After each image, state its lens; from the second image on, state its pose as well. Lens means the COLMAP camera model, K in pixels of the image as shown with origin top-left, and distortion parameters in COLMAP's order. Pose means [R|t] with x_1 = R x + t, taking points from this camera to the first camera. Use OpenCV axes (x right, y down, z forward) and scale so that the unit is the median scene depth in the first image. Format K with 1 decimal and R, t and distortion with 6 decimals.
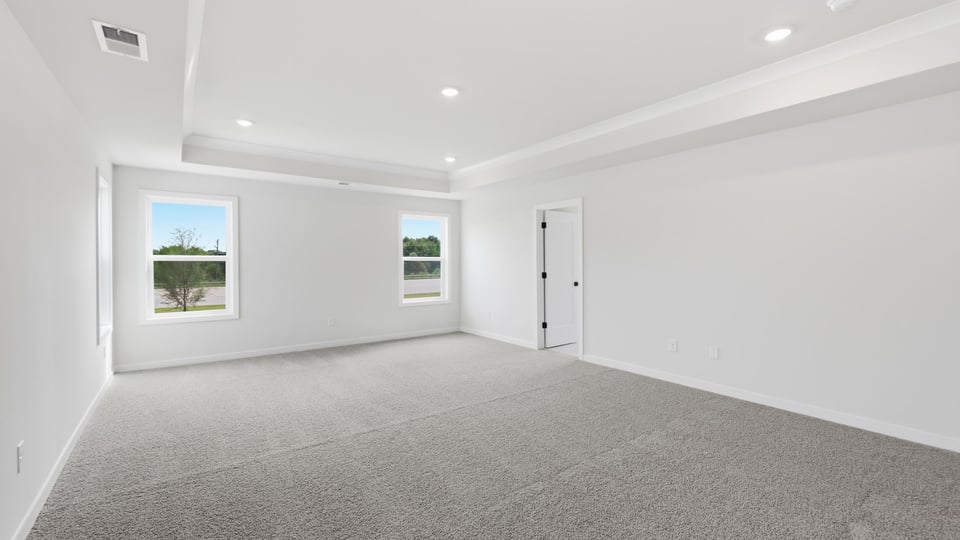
lens RADIAL K [[416.4, 0, 473.3], [0, 416.4, 263.9], [0, 0, 1]] dist [0.000700, -0.000012]
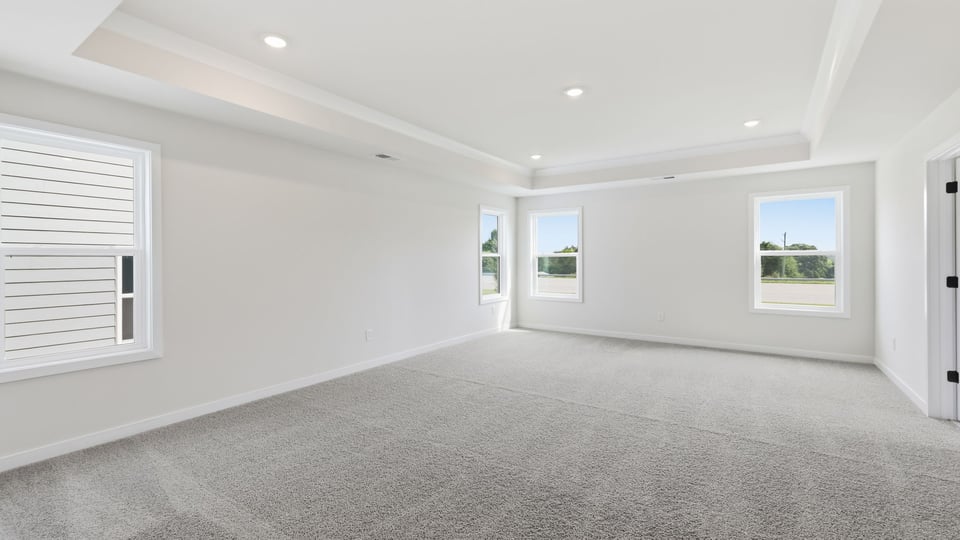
lens RADIAL K [[416.4, 0, 473.3], [0, 416.4, 263.9], [0, 0, 1]] dist [0.000700, -0.000012]
pose [[0.316286, 0.012224, -0.948585, 0.538552], [-0.004141, 0.999925, 0.011505, 0.000985], [0.948655, 0.000289, 0.316313, 0.286347]]
